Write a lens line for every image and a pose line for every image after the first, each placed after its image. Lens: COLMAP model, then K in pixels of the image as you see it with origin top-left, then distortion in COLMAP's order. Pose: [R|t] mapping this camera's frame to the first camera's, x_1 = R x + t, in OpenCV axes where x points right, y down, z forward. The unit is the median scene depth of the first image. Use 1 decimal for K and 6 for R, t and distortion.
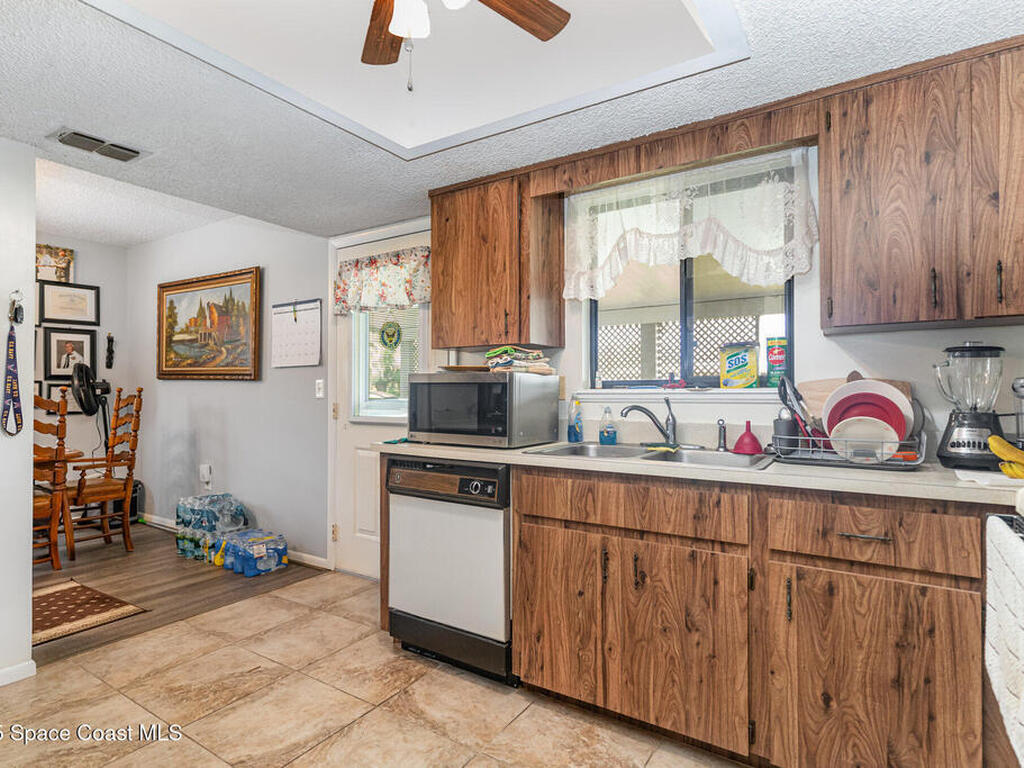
lens RADIAL K [[557.1, 0, 510.5], [0, 557.1, 386.5], [0, 0, 1]] dist [-0.000462, -0.000032]
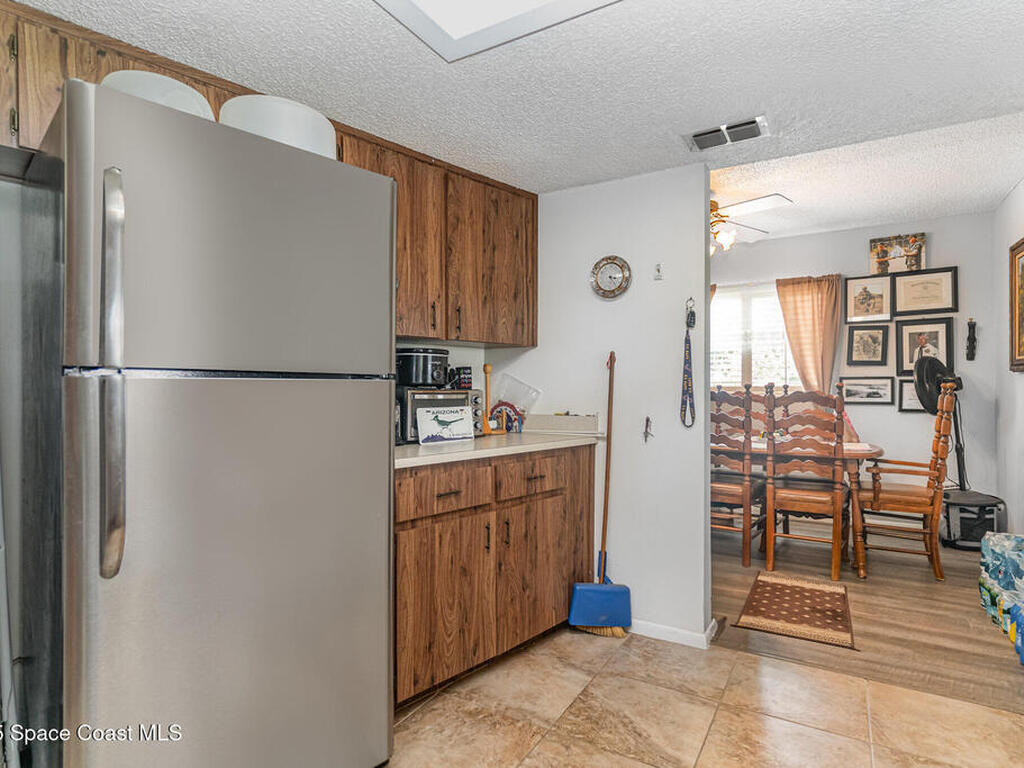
lens RADIAL K [[557.1, 0, 510.4], [0, 557.1, 388.5], [0, 0, 1]] dist [-0.000462, -0.000032]
pose [[0.040644, 0.000220, -0.999174, 0.112752], [0.011817, 0.999930, 0.000701, 0.002299], [0.999104, -0.011836, 0.040638, 0.307288]]
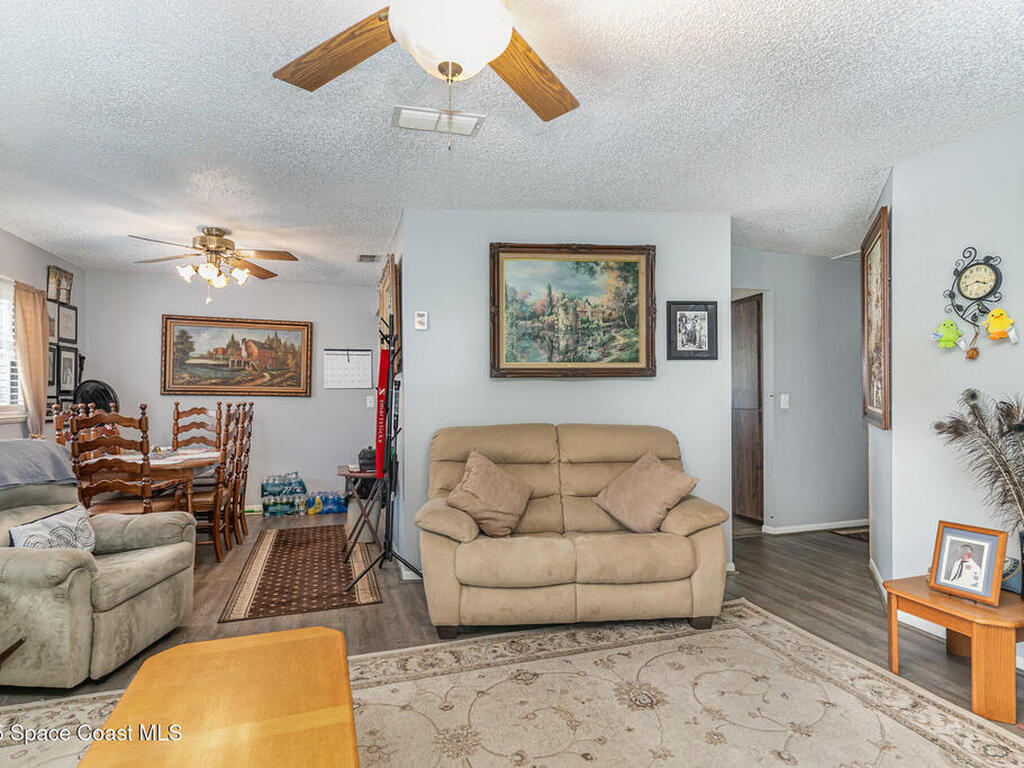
lens RADIAL K [[557.1, 0, 519.5], [0, 557.1, 392.0], [0, 0, 1]] dist [-0.000462, -0.000032]
pose [[0.620847, 0.003341, 0.783925, -1.201476], [-0.004773, 0.999988, -0.000482, -0.023346], [-0.783917, -0.003442, 0.620856, -0.376807]]
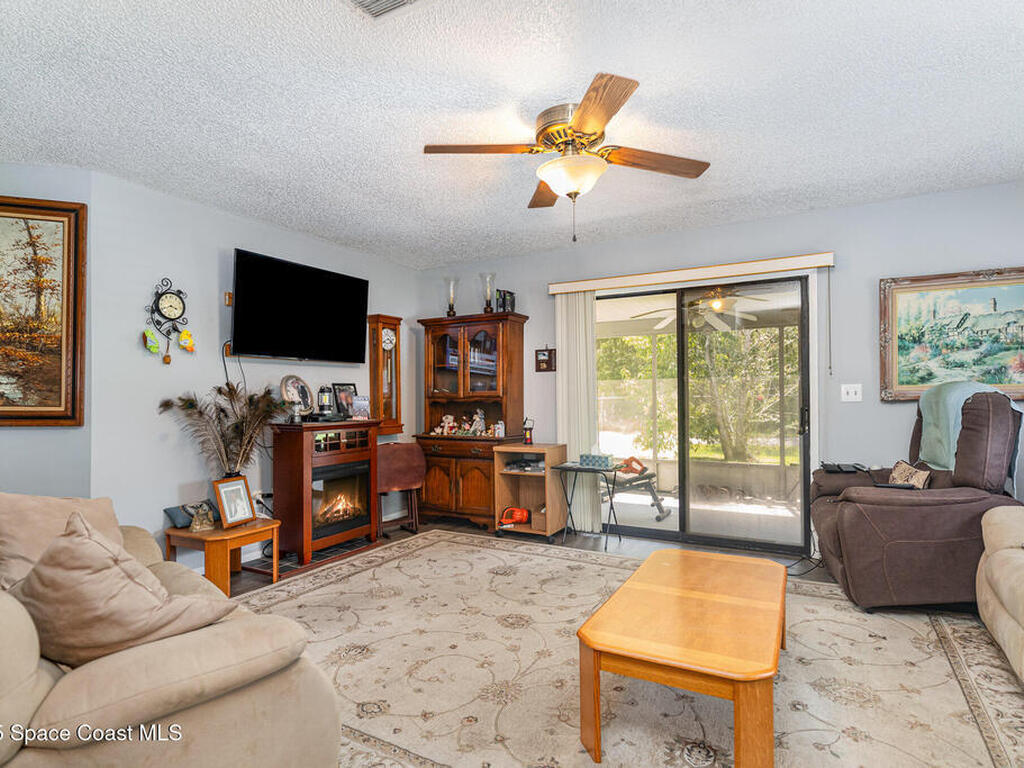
lens RADIAL K [[557.1, 0, 510.5], [0, 557.1, 384.2], [0, 0, 1]] dist [-0.000462, -0.000032]
pose [[-0.997582, 0.007938, -0.069044, -0.846863], [0.009824, 0.999587, -0.027018, -0.005233], [0.068801, -0.027631, -0.997248, 0.467779]]
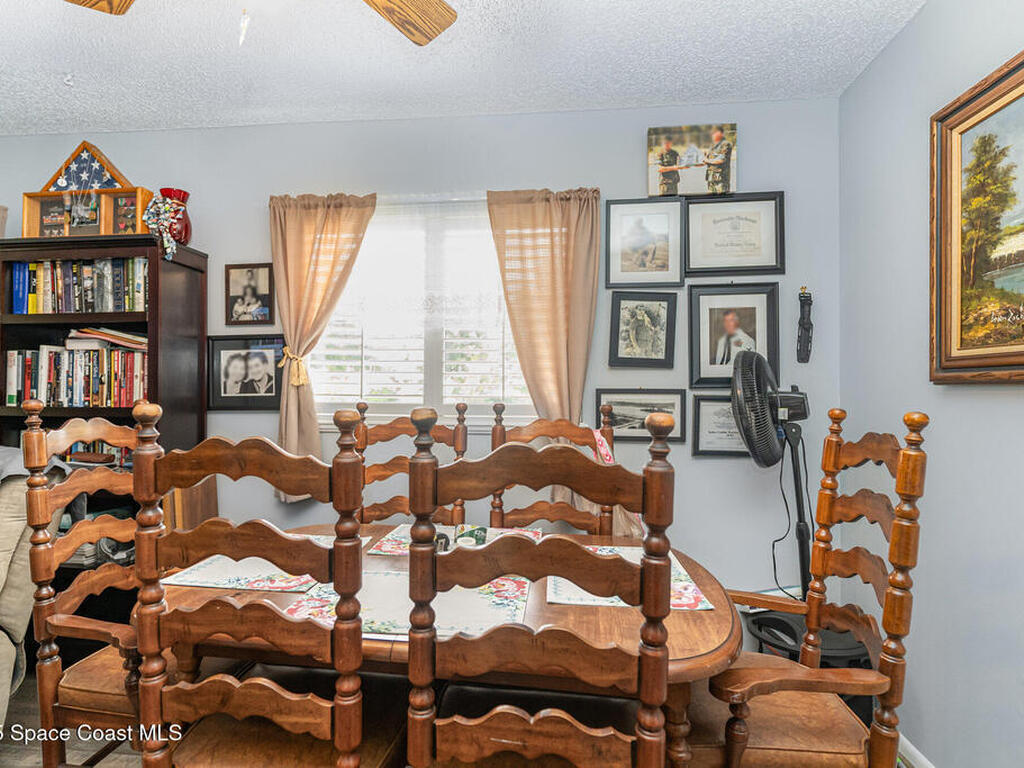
lens RADIAL K [[557.1, 0, 506.1], [0, 557.1, 386.4], [0, 0, 1]] dist [-0.000462, -0.000032]
pose [[0.454537, -0.010552, -0.890665, -0.484146], [0.000619, 0.999933, -0.011530, -0.007709], [0.890728, 0.004689, 0.454513, 0.654500]]
